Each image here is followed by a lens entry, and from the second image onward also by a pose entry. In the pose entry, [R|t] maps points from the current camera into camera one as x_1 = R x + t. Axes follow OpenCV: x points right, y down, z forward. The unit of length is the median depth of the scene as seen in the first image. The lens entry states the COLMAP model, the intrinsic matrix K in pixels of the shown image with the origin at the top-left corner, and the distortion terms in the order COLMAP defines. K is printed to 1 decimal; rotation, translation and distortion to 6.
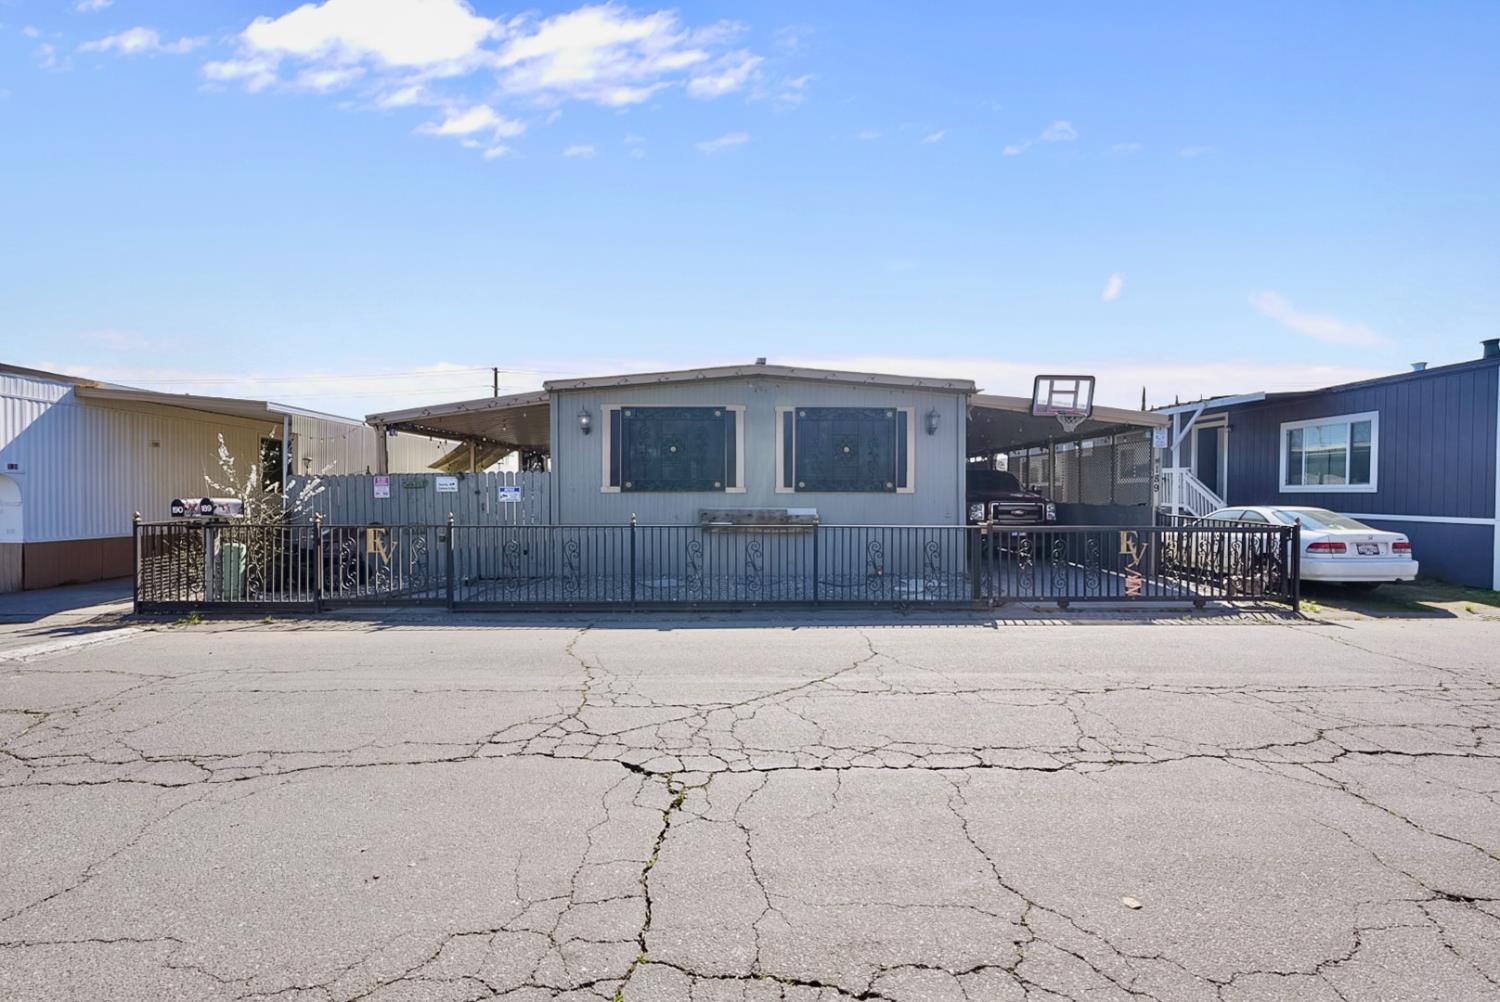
lens RADIAL K [[666.7, 0, 749.4], [0, 666.7, 505.6], [0, 0, 1]] dist [-0.009297, 0.001430]
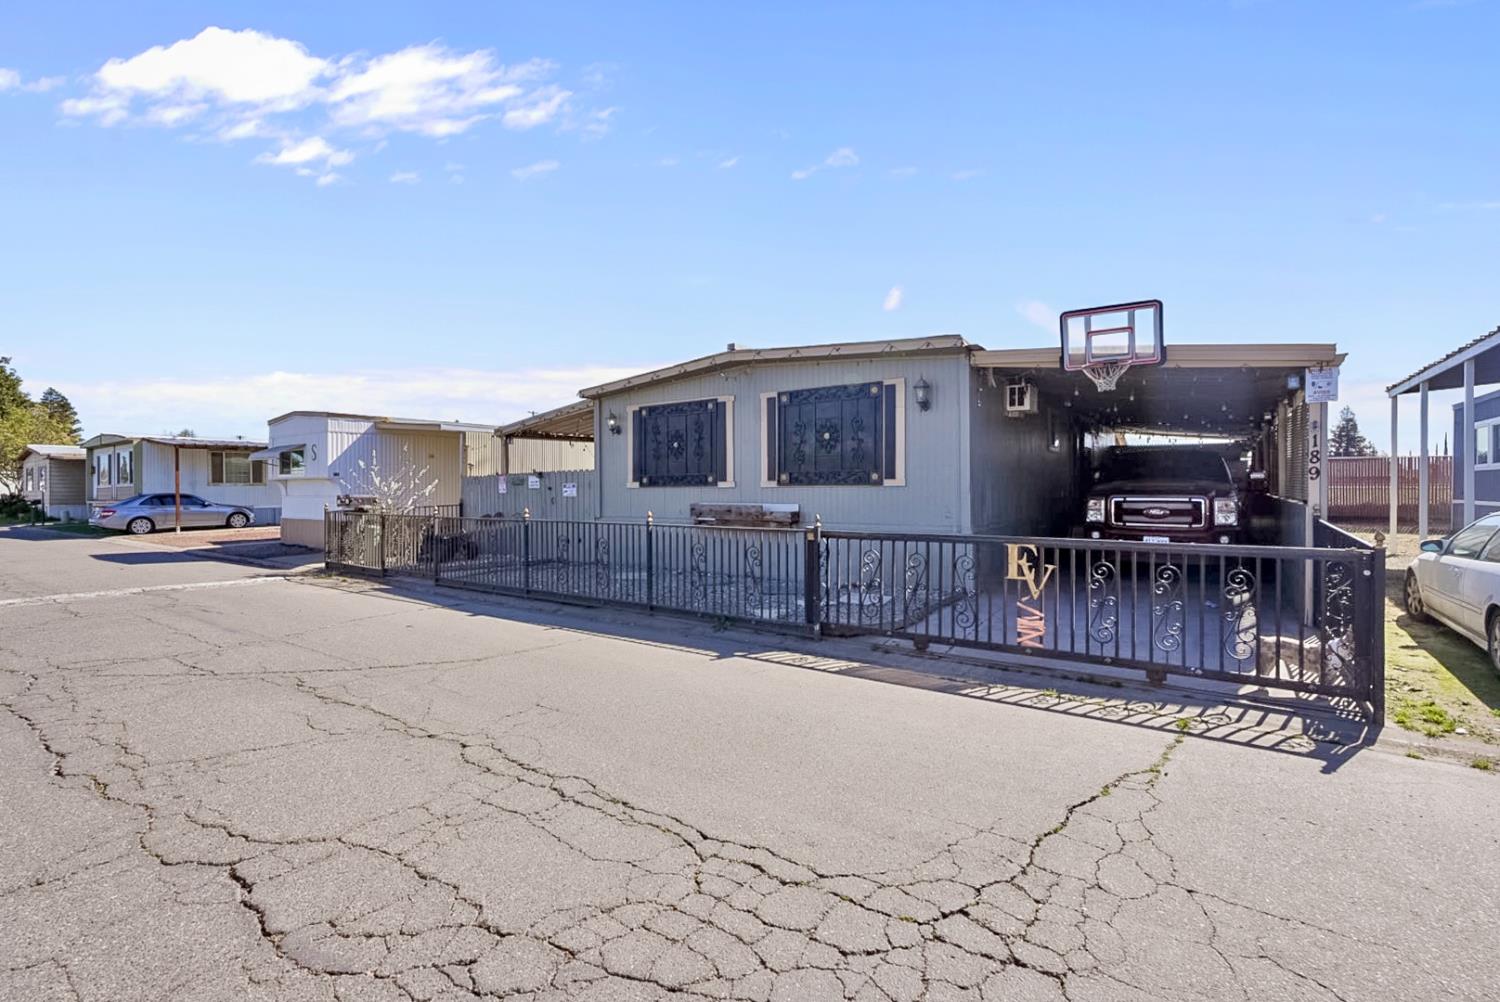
lens RADIAL K [[666.7, 0, 743.8], [0, 666.7, 490.8], [0, 0, 1]] dist [-0.009297, 0.001430]
pose [[0.798607, -0.003922, -0.601840, 0.578695], [-0.002284, 0.999952, -0.009547, -0.004973], [0.601848, 0.008999, 0.798560, 0.255575]]
